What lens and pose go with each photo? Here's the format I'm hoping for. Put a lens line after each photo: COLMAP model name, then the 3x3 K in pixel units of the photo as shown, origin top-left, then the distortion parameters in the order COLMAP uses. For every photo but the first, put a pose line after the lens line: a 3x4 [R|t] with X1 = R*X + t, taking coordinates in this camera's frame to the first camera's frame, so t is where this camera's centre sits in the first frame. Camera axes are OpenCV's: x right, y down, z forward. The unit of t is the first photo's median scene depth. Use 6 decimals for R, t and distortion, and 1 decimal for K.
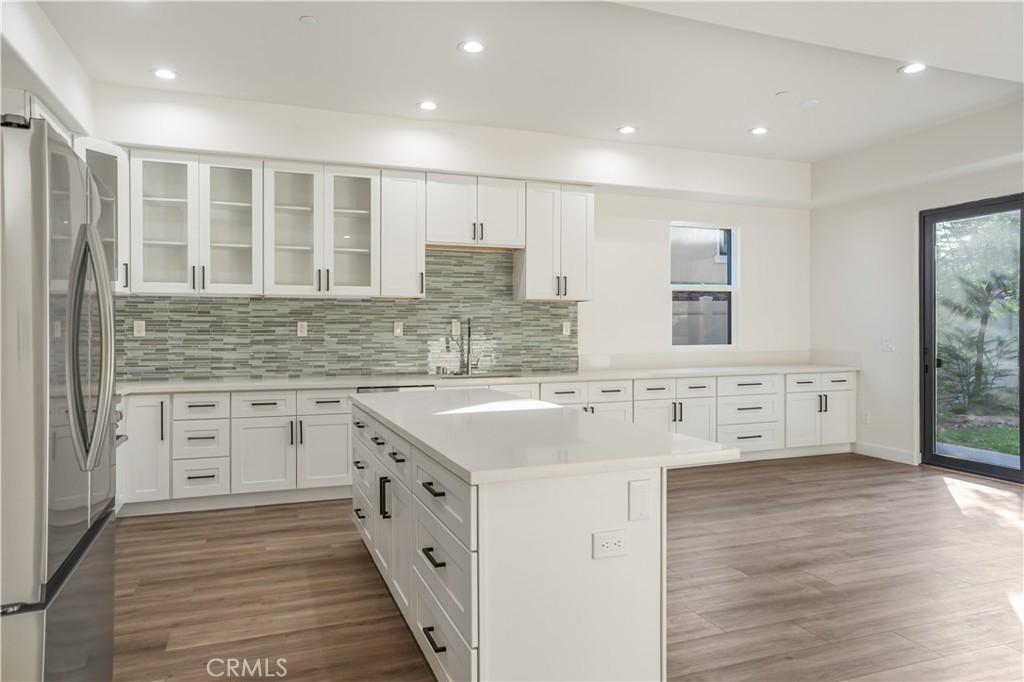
lens RADIAL K [[665.5, 0, 512.5], [0, 665.5, 337.1], [0, 0, 1]] dist [-0.001633, 0.000199]
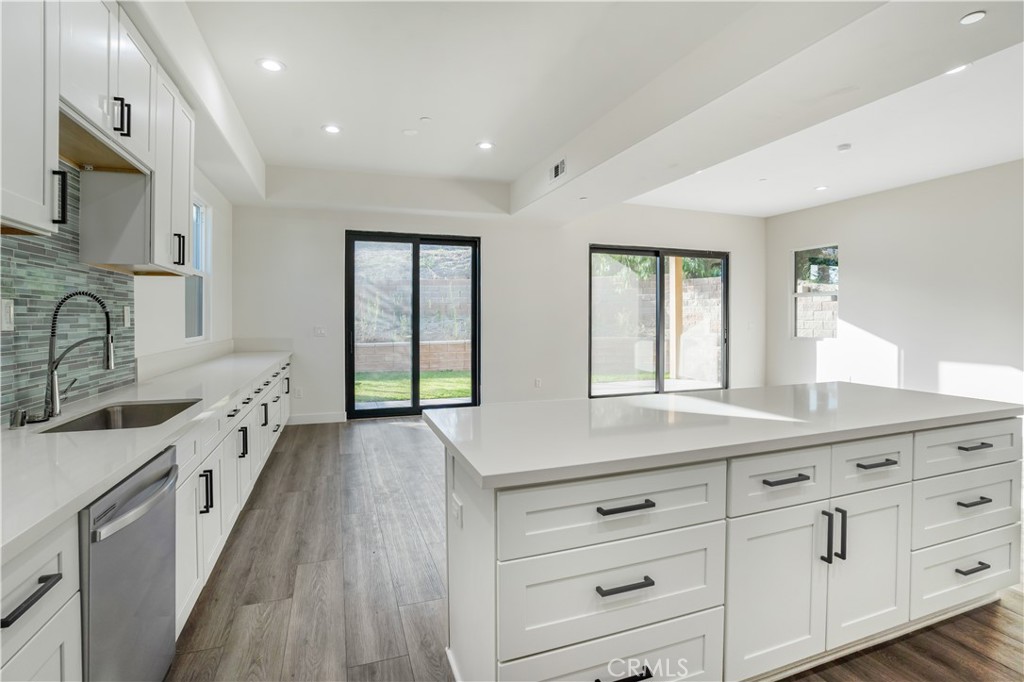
lens RADIAL K [[491.7, 0, 512.1], [0, 491.7, 321.9], [0, 0, 1]] dist [-0.053911, 0.000100]
pose [[0.033583, -0.004668, 0.999425, -0.388849], [0.010204, 0.999939, 0.004328, -0.007295], [-0.999384, 0.010052, 0.033629, 0.707269]]
